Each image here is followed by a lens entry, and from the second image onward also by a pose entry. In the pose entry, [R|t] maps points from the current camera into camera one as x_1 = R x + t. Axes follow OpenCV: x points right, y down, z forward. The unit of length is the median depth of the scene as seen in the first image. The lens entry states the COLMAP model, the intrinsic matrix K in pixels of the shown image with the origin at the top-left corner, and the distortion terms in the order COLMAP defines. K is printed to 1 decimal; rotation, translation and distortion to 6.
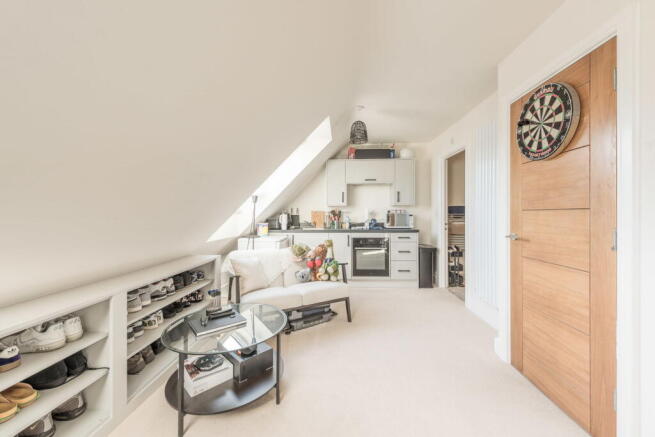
lens RADIAL K [[257.4, 0, 328.9], [0, 257.4, 215.6], [0, 0, 1]] dist [0.002228, -0.000366]
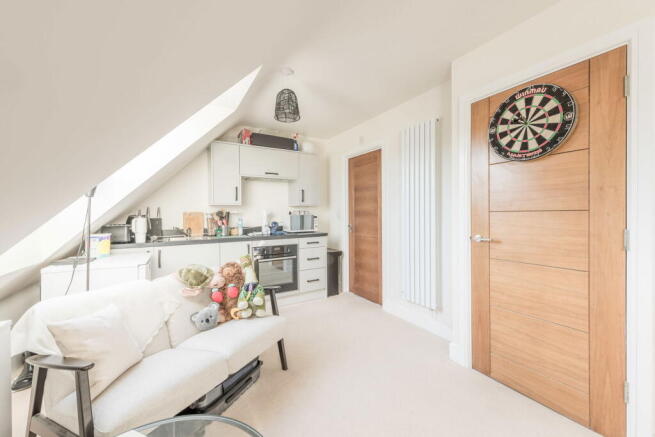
lens RADIAL K [[257.4, 0, 330.5], [0, 257.4, 216.2], [0, 0, 1]] dist [0.002228, -0.000366]
pose [[0.832269, -0.009833, 0.554285, -0.192071], [0.010440, 0.999943, 0.002062, -0.007550], [-0.554274, 0.004071, 0.832325, 0.324999]]
